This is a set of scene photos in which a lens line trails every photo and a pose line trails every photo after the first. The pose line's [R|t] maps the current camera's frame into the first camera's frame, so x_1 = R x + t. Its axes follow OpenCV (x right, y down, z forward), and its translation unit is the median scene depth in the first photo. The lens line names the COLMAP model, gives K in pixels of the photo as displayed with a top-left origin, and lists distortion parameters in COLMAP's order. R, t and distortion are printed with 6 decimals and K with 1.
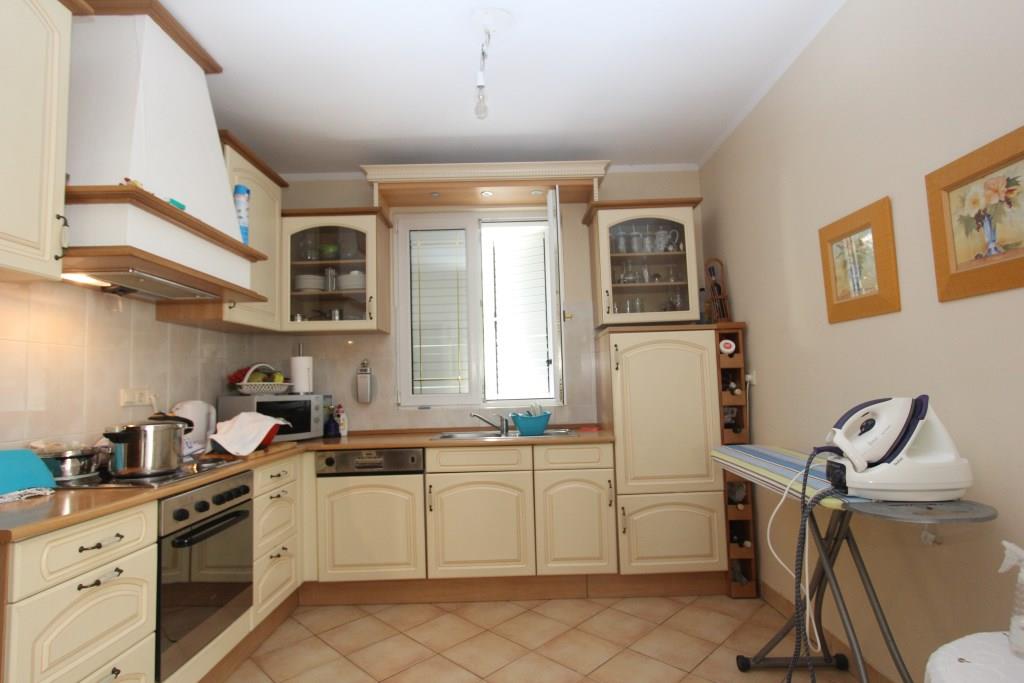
lens RADIAL K [[512.9, 0, 511.6], [0, 512.9, 349.6], [0, 0, 1]] dist [-0.020219, 0.004609]
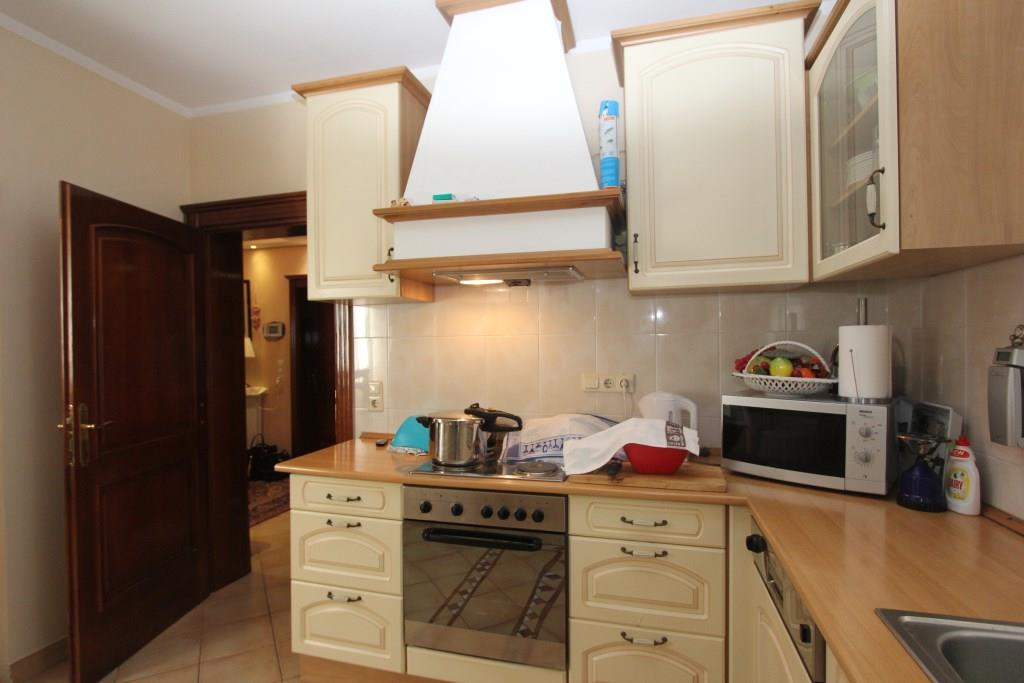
lens RADIAL K [[512.9, 0, 511.6], [0, 512.9, 349.6], [0, 0, 1]] dist [-0.020219, 0.004609]
pose [[-0.261298, 0.041239, -0.964377, 0.185527], [0.082987, 0.996348, 0.020120, -0.001233], [0.961684, -0.074773, -0.263766, 0.918611]]
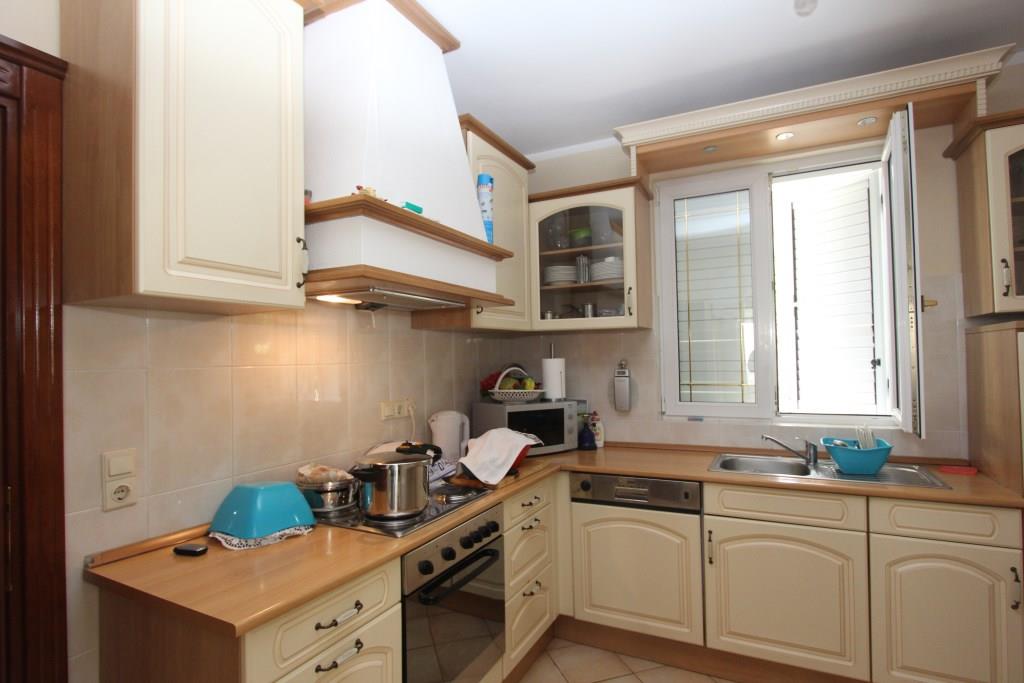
lens RADIAL K [[512.9, 0, 511.6], [0, 512.9, 349.6], [0, 0, 1]] dist [-0.020219, 0.004609]
pose [[0.889410, 0.002372, -0.457104, -0.073819], [0.024701, 0.998276, 0.053242, -0.058552], [0.456443, -0.058645, 0.887818, 0.193286]]
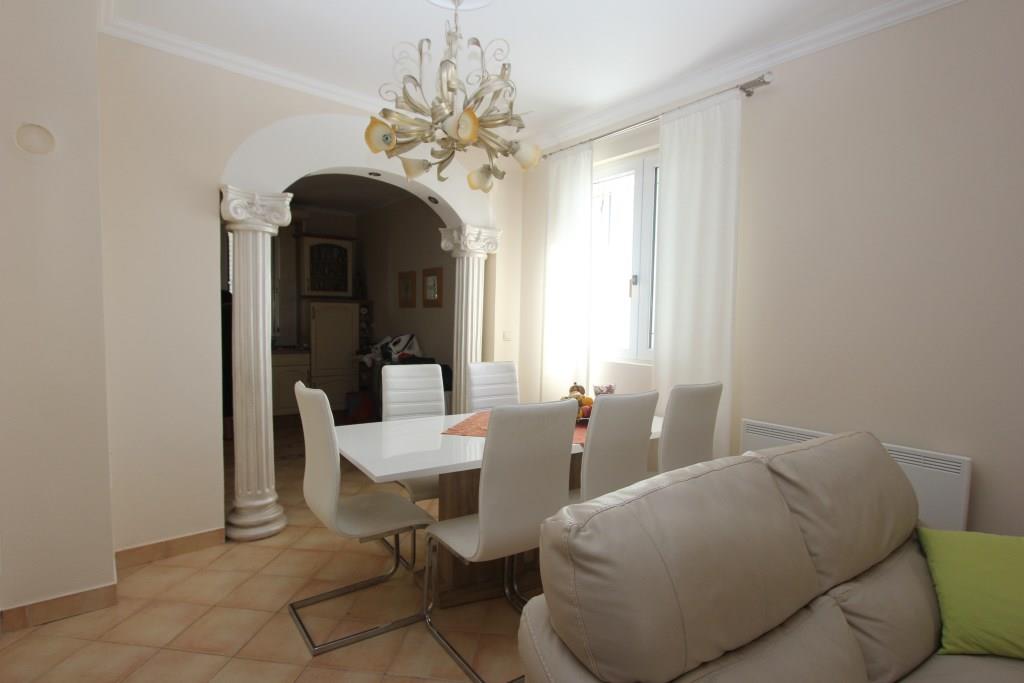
lens RADIAL K [[512.9, 0, 511.6], [0, 512.9, 349.6], [0, 0, 1]] dist [-0.020219, 0.004609]
pose [[0.785912, 0.016304, 0.618124, -0.461516], [-0.082026, 0.993567, 0.078085, -0.070150], [-0.612874, -0.112070, 0.782193, -1.194225]]
